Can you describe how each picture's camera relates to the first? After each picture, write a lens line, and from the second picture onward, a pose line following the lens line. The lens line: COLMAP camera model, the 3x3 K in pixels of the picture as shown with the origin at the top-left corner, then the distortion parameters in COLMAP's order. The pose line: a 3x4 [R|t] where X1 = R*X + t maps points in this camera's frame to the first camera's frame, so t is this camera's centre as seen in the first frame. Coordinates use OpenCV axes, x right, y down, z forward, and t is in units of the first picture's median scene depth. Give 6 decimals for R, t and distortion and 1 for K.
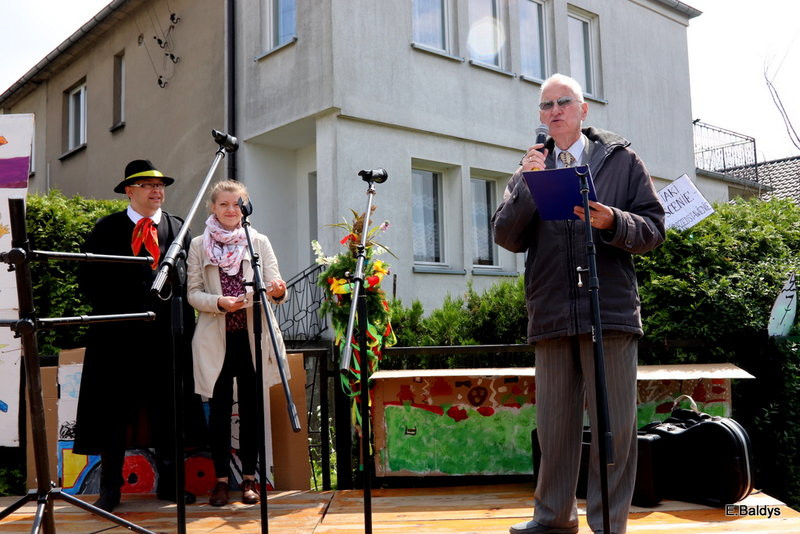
lens RADIAL K [[821.4, 0, 400.0], [0, 821.4, 267.0], [0, 0, 1]] dist [-0.068067, 0.154524]
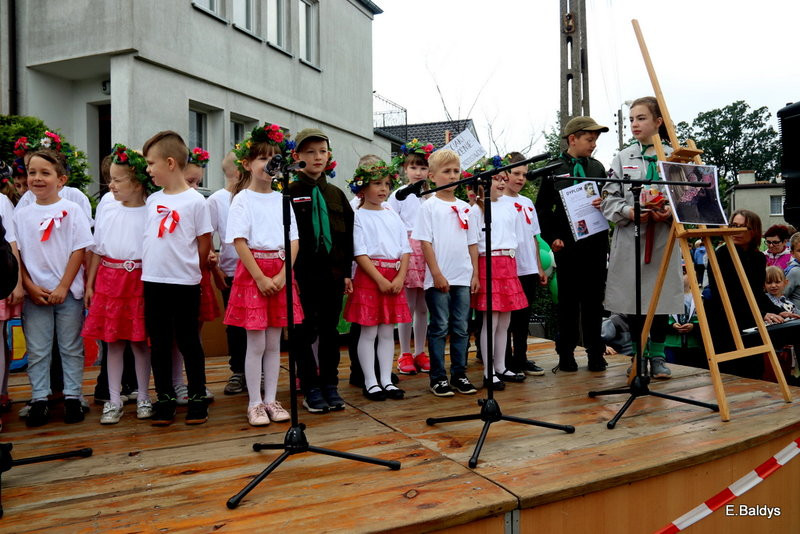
lens RADIAL K [[681.7, 0, 400.0], [0, 681.7, 267.0], [0, 0, 1]] dist [-0.103533, 0.087060]
pose [[0.881662, 0.001490, 0.471879, -0.175047], [-0.048762, 0.994929, 0.087967, 0.009748], [-0.469356, -0.100567, 0.877264, -0.033811]]
